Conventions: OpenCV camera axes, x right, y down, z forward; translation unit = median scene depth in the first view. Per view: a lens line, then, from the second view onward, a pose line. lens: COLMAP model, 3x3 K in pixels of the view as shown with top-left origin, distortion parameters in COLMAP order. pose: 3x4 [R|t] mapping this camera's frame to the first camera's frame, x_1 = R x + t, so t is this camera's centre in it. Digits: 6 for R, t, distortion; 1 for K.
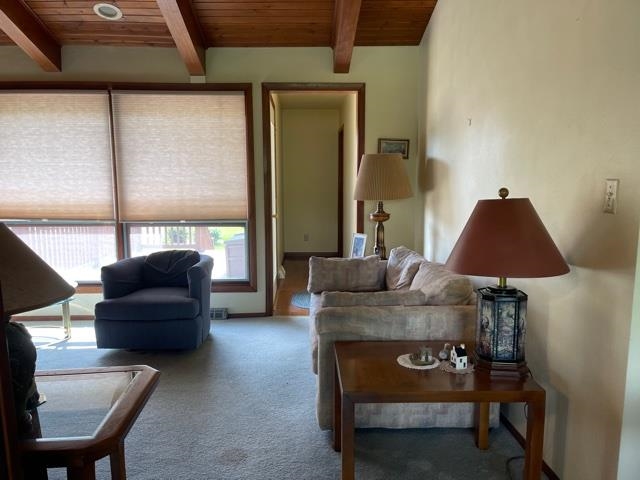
lens RADIAL K [[481.6, 0, 320.2], [0, 481.6, 240.1], [0, 0, 1]] dist [0.055985, -0.068679]
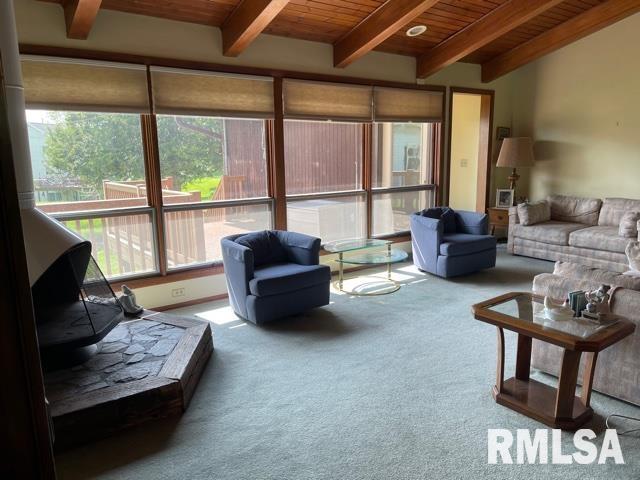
lens RADIAL K [[481.6, 0, 321.0], [0, 481.6, 240.4], [0, 0, 1]] dist [0.055985, -0.068679]
pose [[0.813942, -0.122229, 0.567943, -1.276984], [0.095286, 0.992465, 0.077033, -0.026155], [-0.573079, -0.008584, 0.819455, 0.060529]]
